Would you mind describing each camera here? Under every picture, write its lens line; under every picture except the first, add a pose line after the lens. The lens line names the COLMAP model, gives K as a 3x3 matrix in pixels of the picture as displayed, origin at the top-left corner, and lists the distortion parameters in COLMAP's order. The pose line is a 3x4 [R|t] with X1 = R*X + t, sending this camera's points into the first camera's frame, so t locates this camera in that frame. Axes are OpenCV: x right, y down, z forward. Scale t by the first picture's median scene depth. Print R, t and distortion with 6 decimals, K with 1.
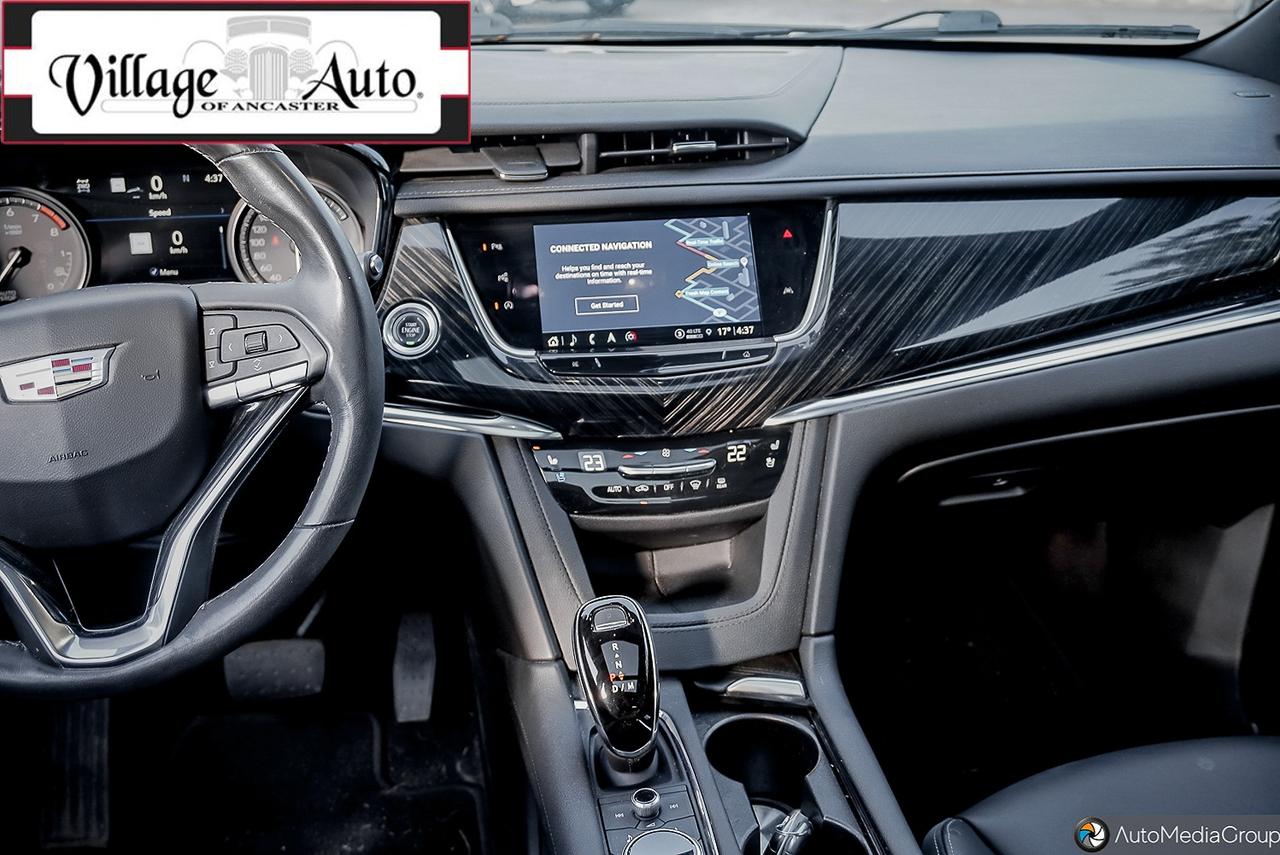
lens RADIAL K [[1334.9, 0, 640.0], [0, 1334.9, 427.5], [0, 0, 1]] dist [0.007730, 0.008825]
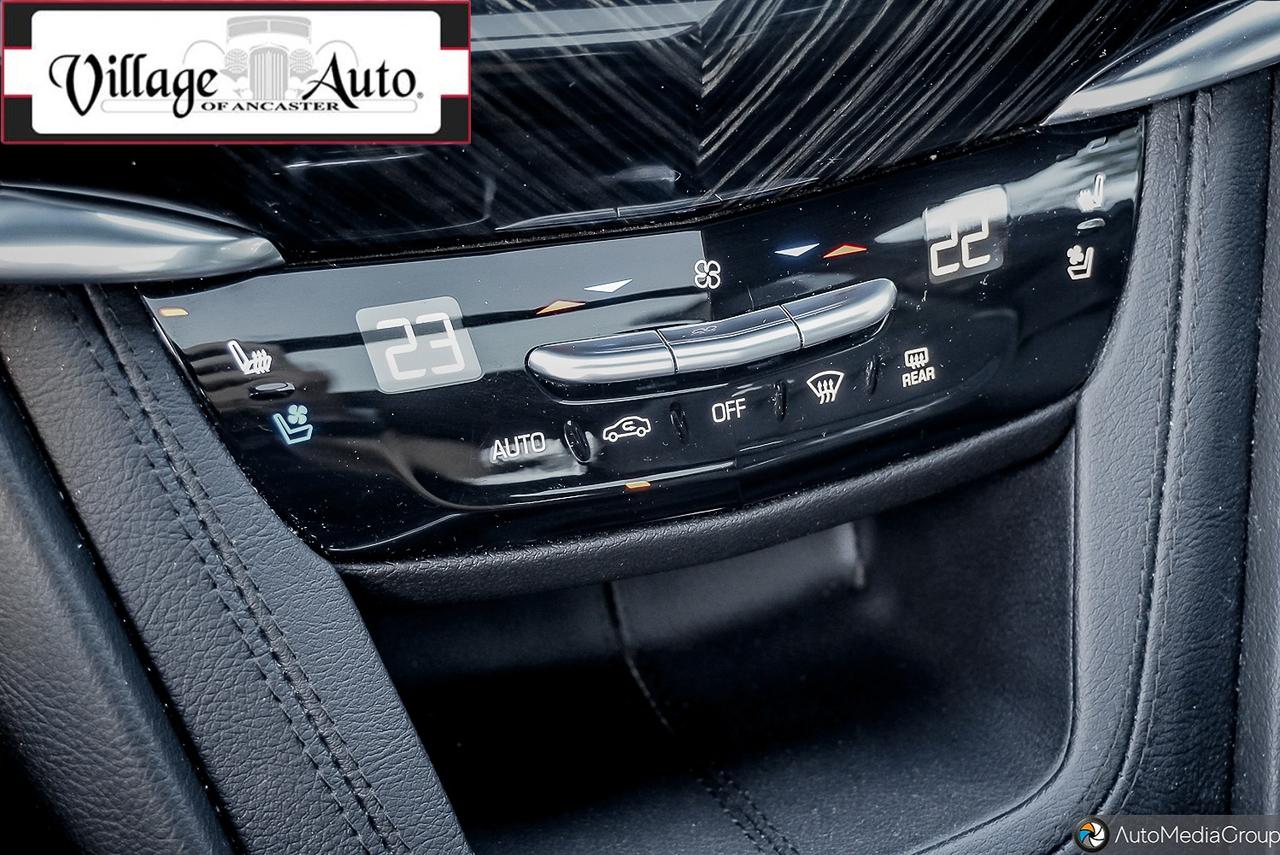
lens RADIAL K [[2039.1, 0, 640.0], [0, 2039.1, 427.5], [0, 0, 1]] dist [0.015446, -0.059489]
pose [[0.981645, -0.109343, 0.156260, -0.053890], [0.070419, 0.969236, 0.235844, -0.043004], [-0.177241, -0.220511, 0.959146, 0.617930]]
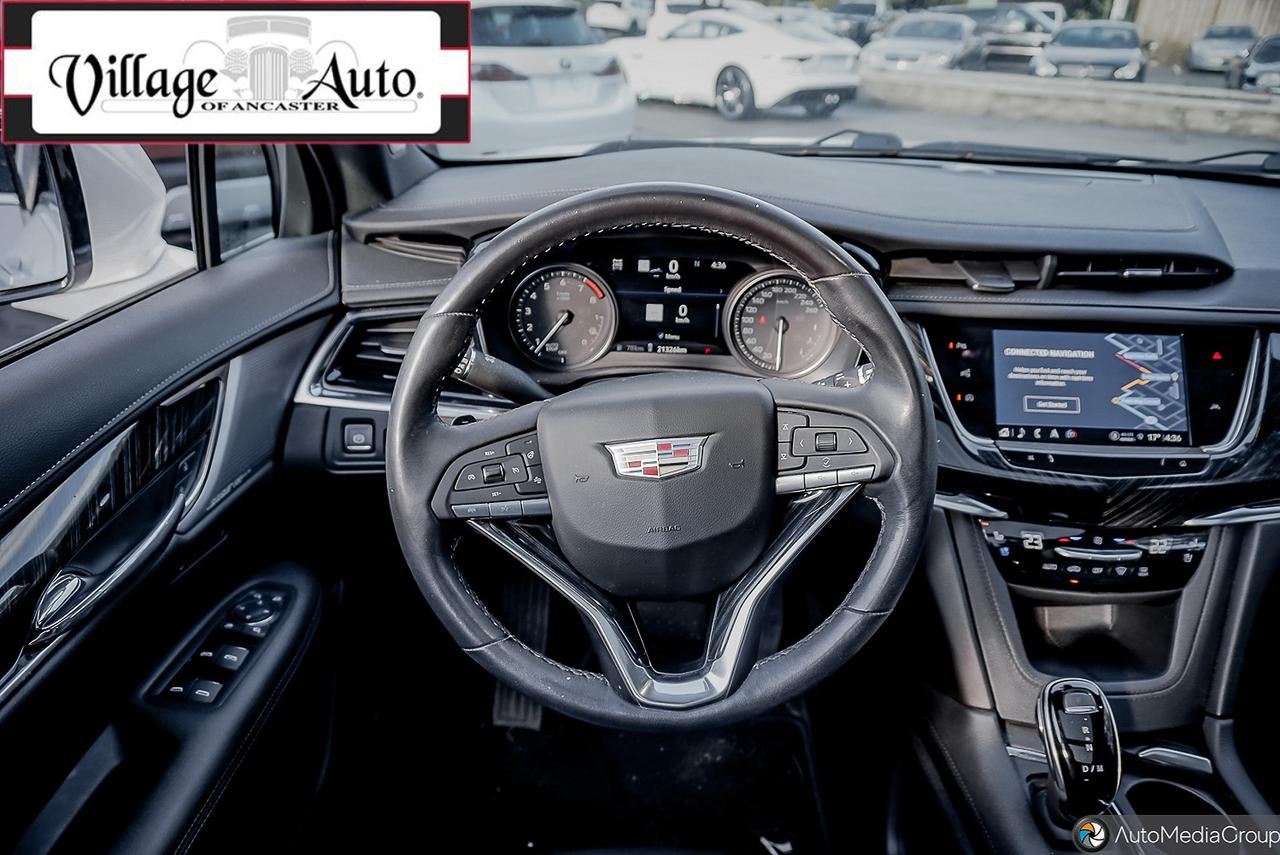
lens RADIAL K [[876.2, 0, 640.0], [0, 876.2, 427.5], [0, 0, 1]] dist [-0.038340, 0.035257]
pose [[0.980815, 0.108095, -0.162226, -0.251964], [-0.100026, 0.993343, 0.057135, -0.079568], [0.167322, -0.039812, 0.985098, 0.194232]]
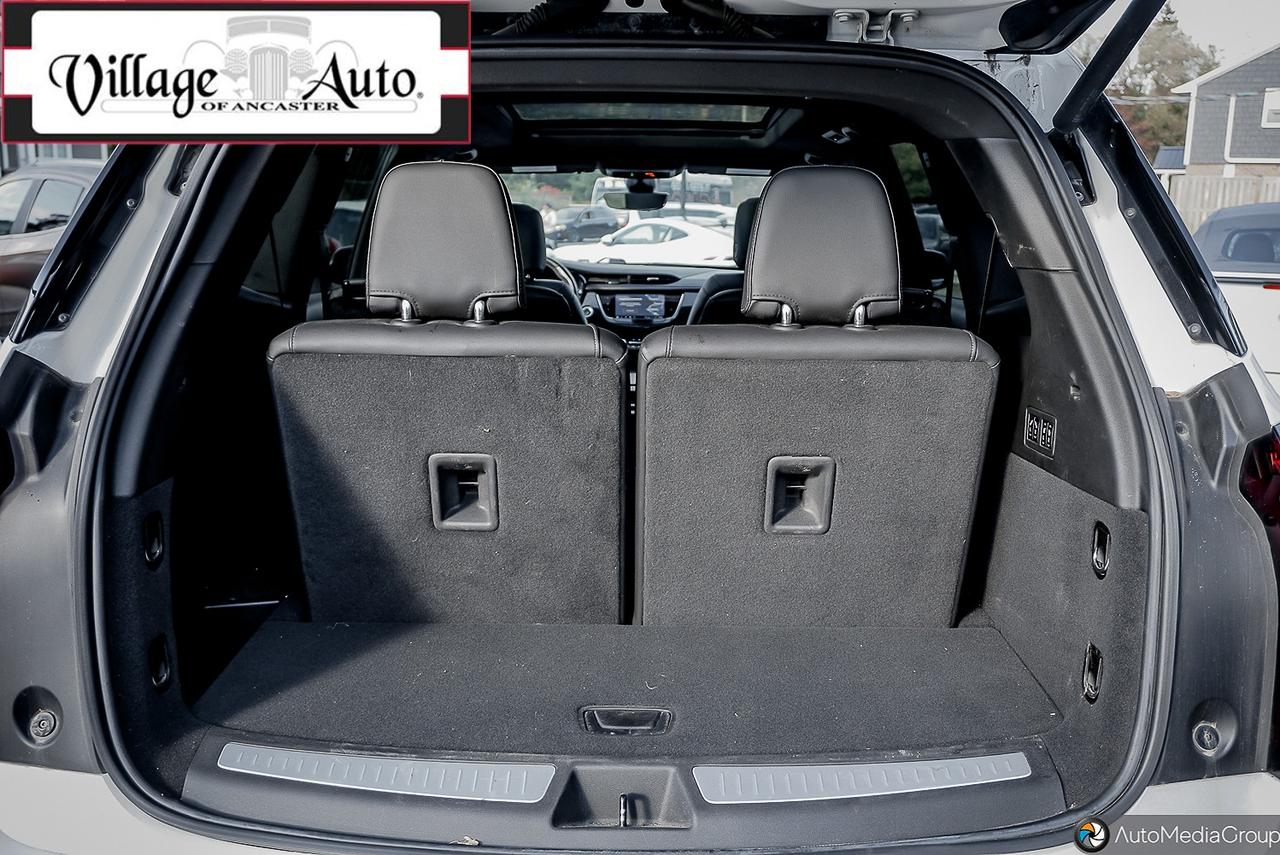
lens RADIAL K [[1184.5, 0, 640.0], [0, 1184.5, 427.5], [0, 0, 1]] dist [0.002618, -0.001867]
pose [[0.985186, 0.032441, -0.168395, 0.698509], [-0.068311, 0.974917, -0.211828, 1.146100], [0.157299, 0.220193, 0.962690, -2.782774]]
